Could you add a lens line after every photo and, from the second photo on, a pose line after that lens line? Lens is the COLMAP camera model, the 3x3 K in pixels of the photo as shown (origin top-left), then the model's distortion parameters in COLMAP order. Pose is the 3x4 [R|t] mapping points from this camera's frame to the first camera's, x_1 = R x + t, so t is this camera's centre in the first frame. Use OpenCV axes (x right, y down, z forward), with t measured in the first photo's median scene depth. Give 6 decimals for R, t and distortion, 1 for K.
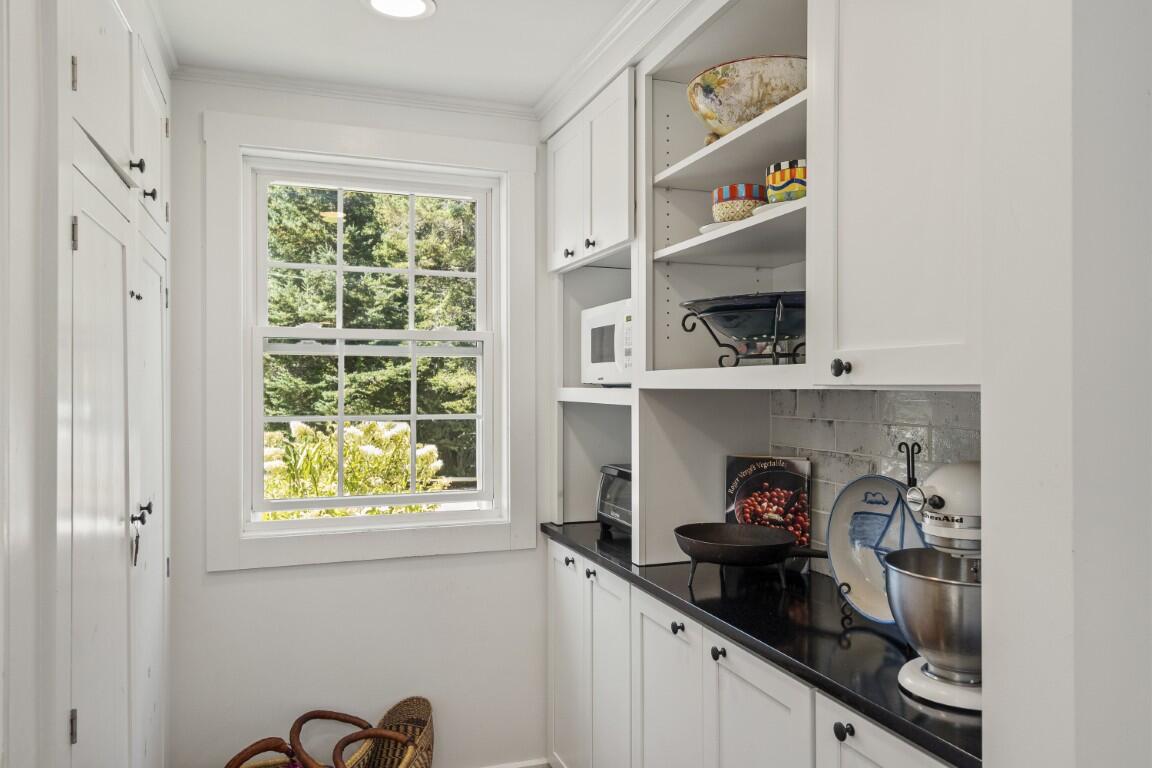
lens RADIAL K [[805.4, 0, 576.0], [0, 805.4, 384.0], [0, 0, 1]] dist [0.000525, -0.000198]
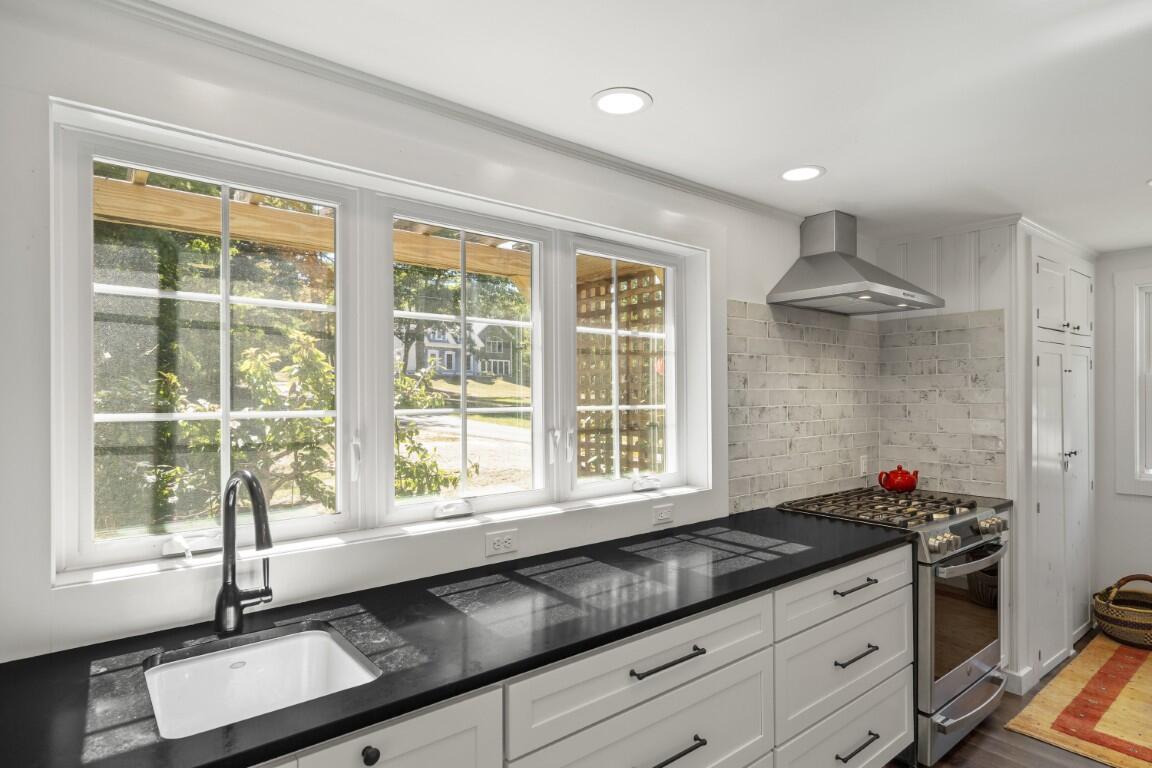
lens RADIAL K [[615.7, 0, 571.1], [0, 615.7, 396.8], [0, 0, 1]] dist [0.001293, 0.000616]
pose [[0.317528, 0.005782, -0.948231, 0.559038], [0.003572, 0.999967, 0.007294, -0.029584], [0.948242, -0.005703, 0.317497, -0.779268]]
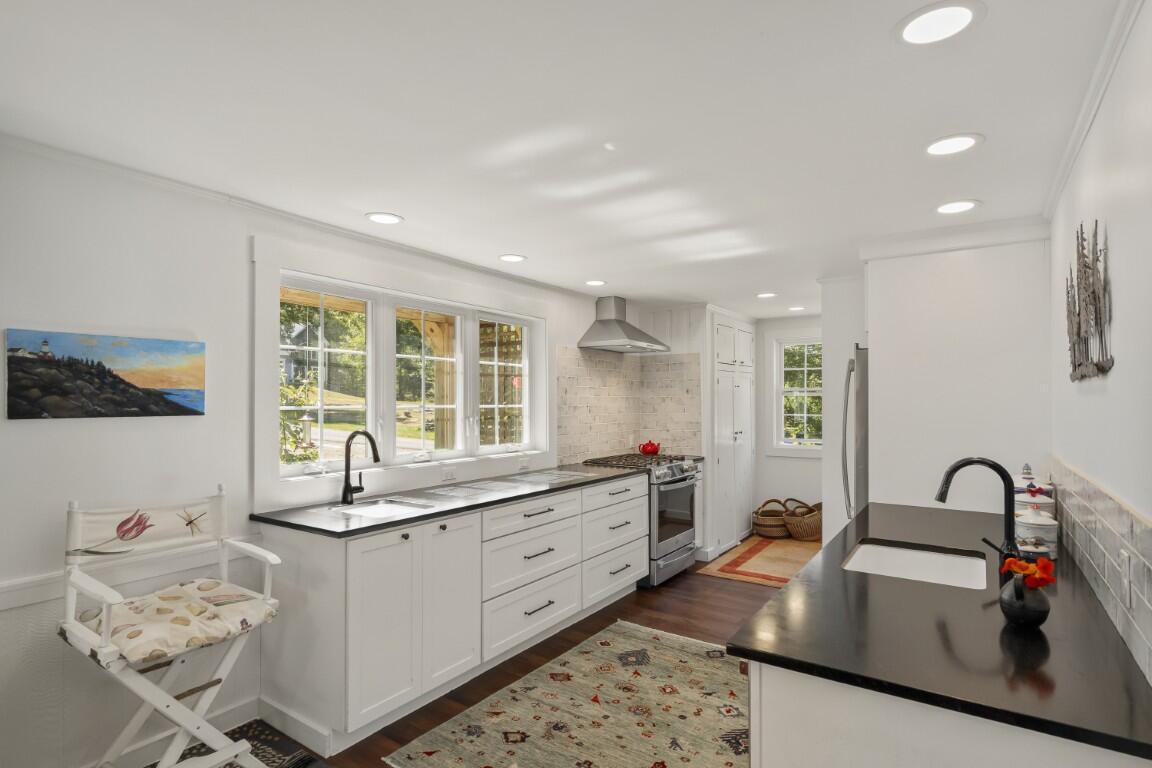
lens RADIAL K [[595.1, 0, 574.5], [0, 595.1, 399.1], [0, 0, 1]] dist [-0.000754, -0.000278]
pose [[0.589882, -0.002413, -0.807486, 1.130609], [0.002231, 0.999997, -0.001359, -0.021897], [0.807486, -0.001000, 0.589886, -1.209142]]
